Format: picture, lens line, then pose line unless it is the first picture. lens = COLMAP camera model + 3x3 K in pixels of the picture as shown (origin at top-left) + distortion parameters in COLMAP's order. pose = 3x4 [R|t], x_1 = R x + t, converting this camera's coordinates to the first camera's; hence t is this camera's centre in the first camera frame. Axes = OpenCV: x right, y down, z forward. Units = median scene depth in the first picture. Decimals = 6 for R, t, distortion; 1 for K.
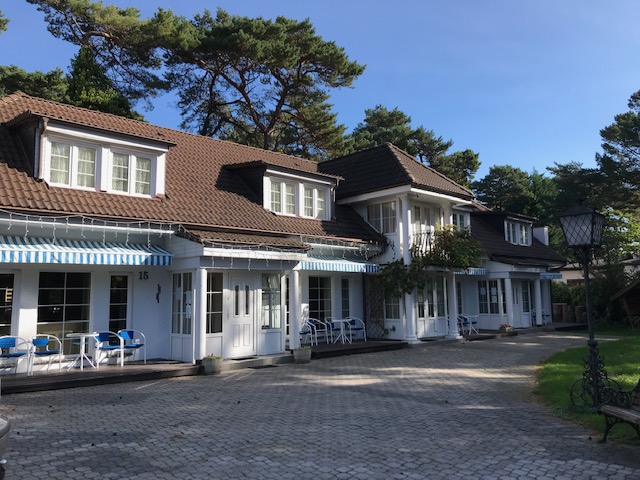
lens RADIAL K [[520.9, 0, 315.8], [0, 520.9, 237.8], [0, 0, 1]] dist [0.045702, -0.058804]
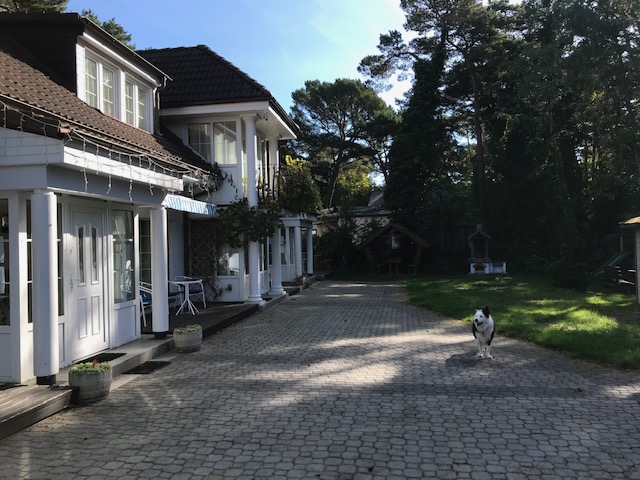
lens RADIAL K [[520.9, 0, 310.7], [0, 520.9, 231.7], [0, 0, 1]] dist [0.045702, -0.058804]
pose [[0.798371, 0.010234, 0.602079, -0.225220], [-0.058755, 0.996409, 0.060973, 0.037578], [-0.599293, -0.084054, 0.796105, 0.328426]]
